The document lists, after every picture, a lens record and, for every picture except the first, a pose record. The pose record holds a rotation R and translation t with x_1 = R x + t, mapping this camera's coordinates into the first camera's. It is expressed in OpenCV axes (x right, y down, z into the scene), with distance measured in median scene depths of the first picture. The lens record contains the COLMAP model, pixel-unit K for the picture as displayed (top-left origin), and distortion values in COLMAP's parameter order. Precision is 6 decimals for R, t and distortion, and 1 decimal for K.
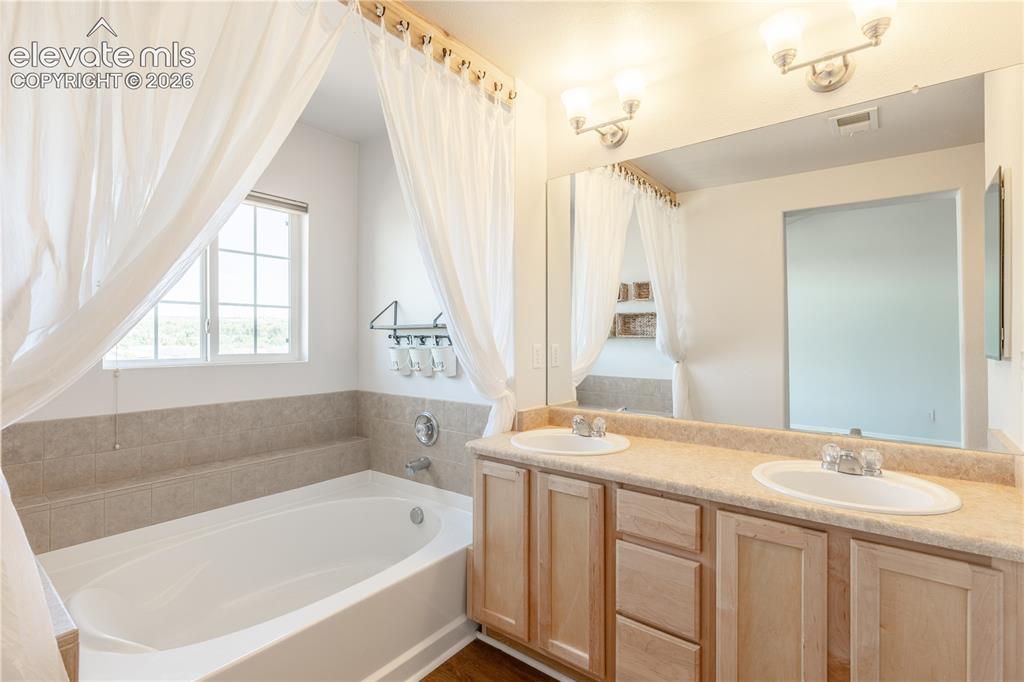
lens RADIAL K [[474.4, 0, 511.2], [0, 474.4, 338.3], [0, 0, 1]] dist [-0.005258, -0.000568]
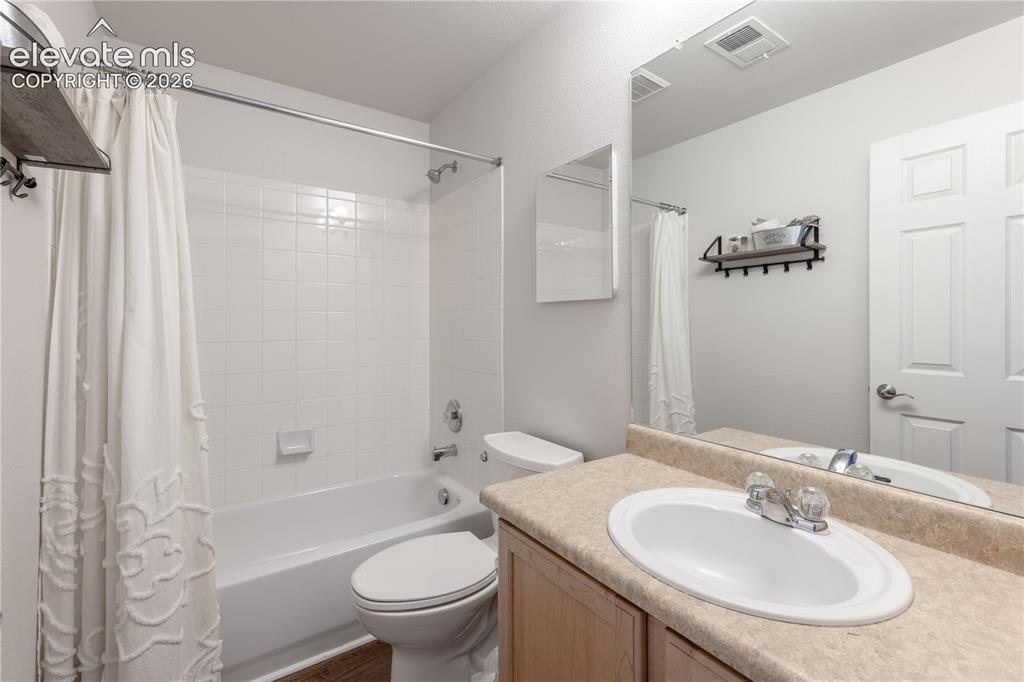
lens RADIAL K [[445.2, 0, 491.1], [0, 445.2, 315.8], [0, 0, 1]] dist [0.000195, -0.000030]
pose [[0.948966, 0.000261, -0.315379, 0.776691], [-0.002136, 0.999982, -0.005599, -0.001596], [0.315372, 0.005987, 0.948949, 0.318361]]
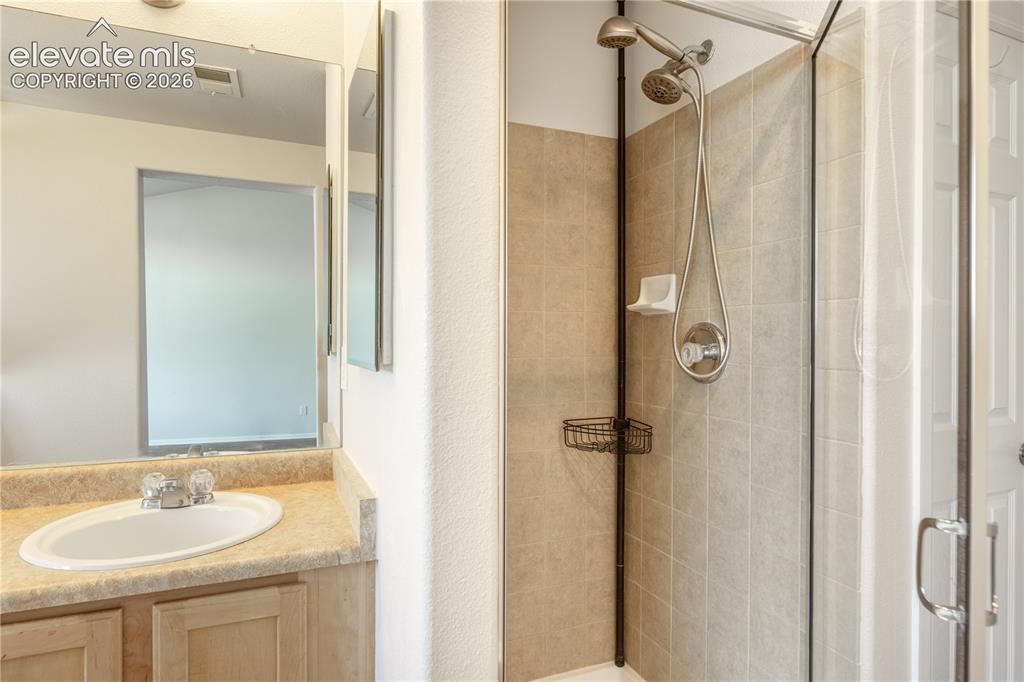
lens RADIAL K [[586.4, 0, 511.6], [0, 586.4, 339.3], [0, 0, 1]] dist [-0.001922, -0.001237]
pose [[0.481724, -0.005333, 0.876307, 0.183220], [-0.003458, 0.999962, 0.007986, -0.000053], [-0.876316, -0.006878, 0.481688, 0.069437]]
